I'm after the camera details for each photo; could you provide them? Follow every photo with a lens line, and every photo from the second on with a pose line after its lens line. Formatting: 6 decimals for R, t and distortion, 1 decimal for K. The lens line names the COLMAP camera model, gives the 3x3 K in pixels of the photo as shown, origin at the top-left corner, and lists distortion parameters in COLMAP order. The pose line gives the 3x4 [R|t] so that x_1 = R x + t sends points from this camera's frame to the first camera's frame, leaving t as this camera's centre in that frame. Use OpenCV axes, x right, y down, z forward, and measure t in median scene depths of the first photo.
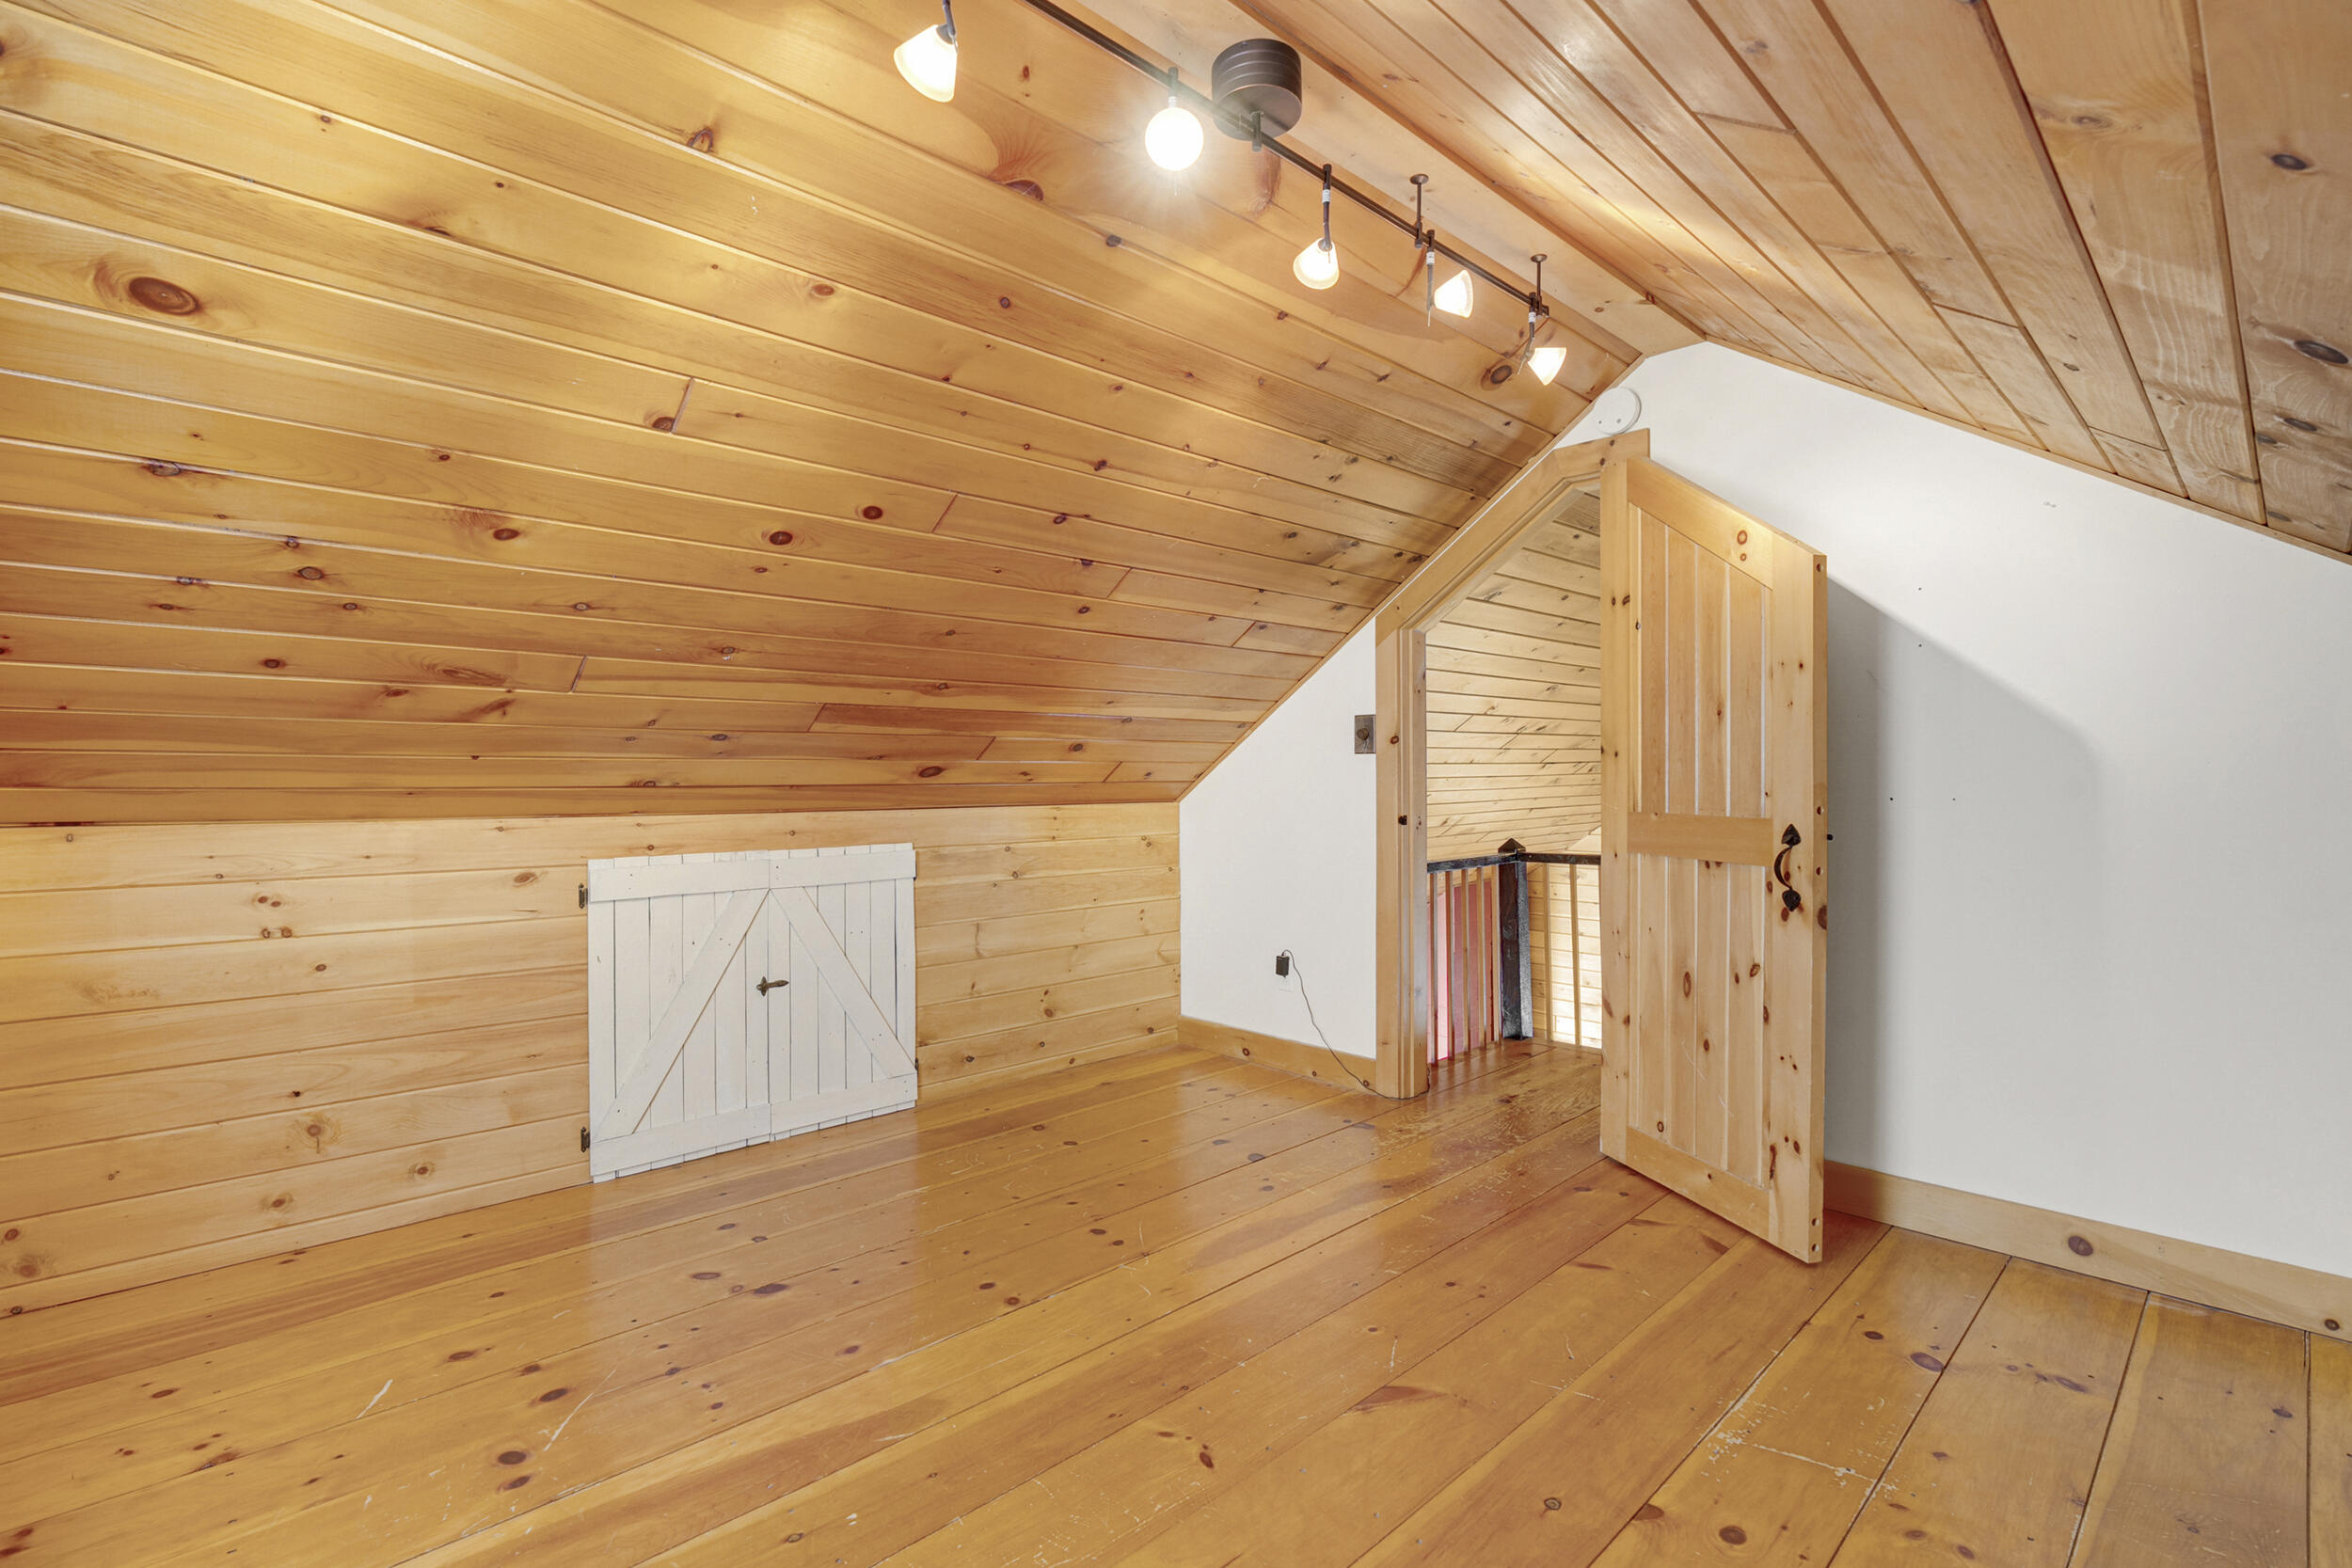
lens RADIAL K [[1070.4, 0, 1174.3], [0, 1070.4, 783.9], [0, 0, 1]] dist [-0.013133, 0.004492]
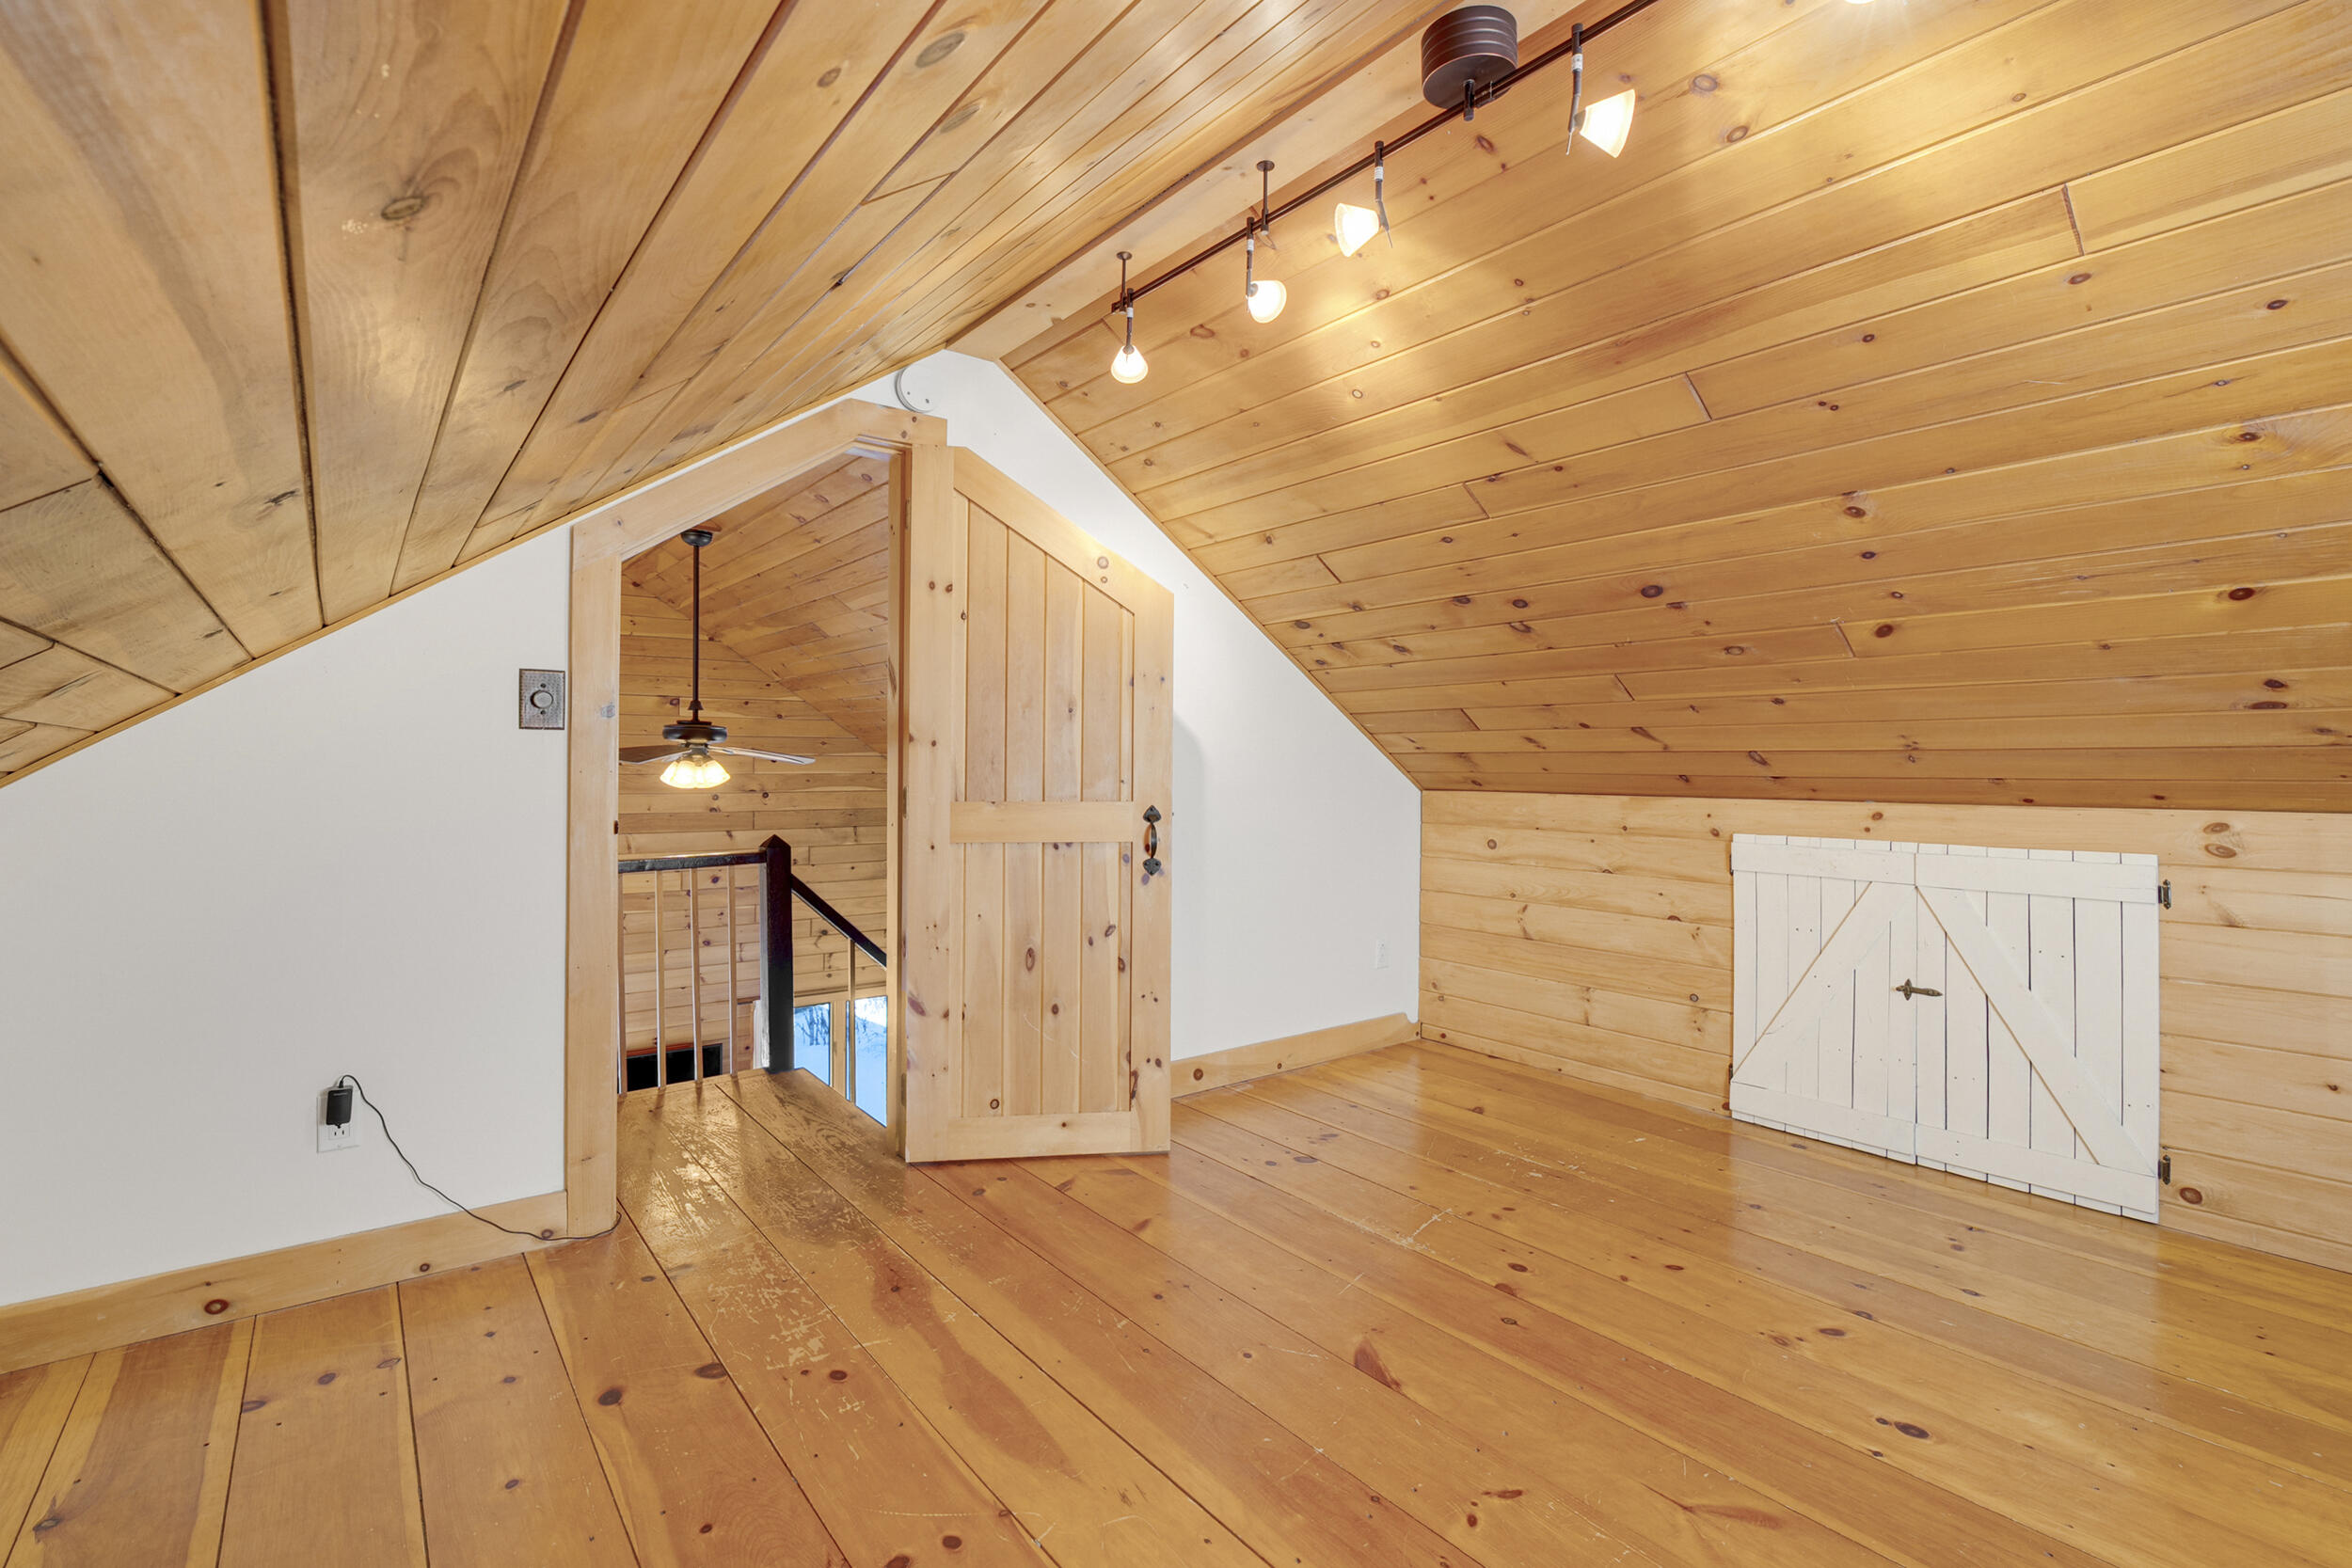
lens RADIAL K [[1070.4, 0, 1173.9], [0, 1070.4, 768.0], [0, 0, 1]] dist [-0.013133, 0.004492]
pose [[0.096653, 0.002561, 0.995315, -0.608571], [0.001713, 0.999995, -0.002739, -0.002513], [-0.995317, 0.001970, 0.096648, 0.783222]]
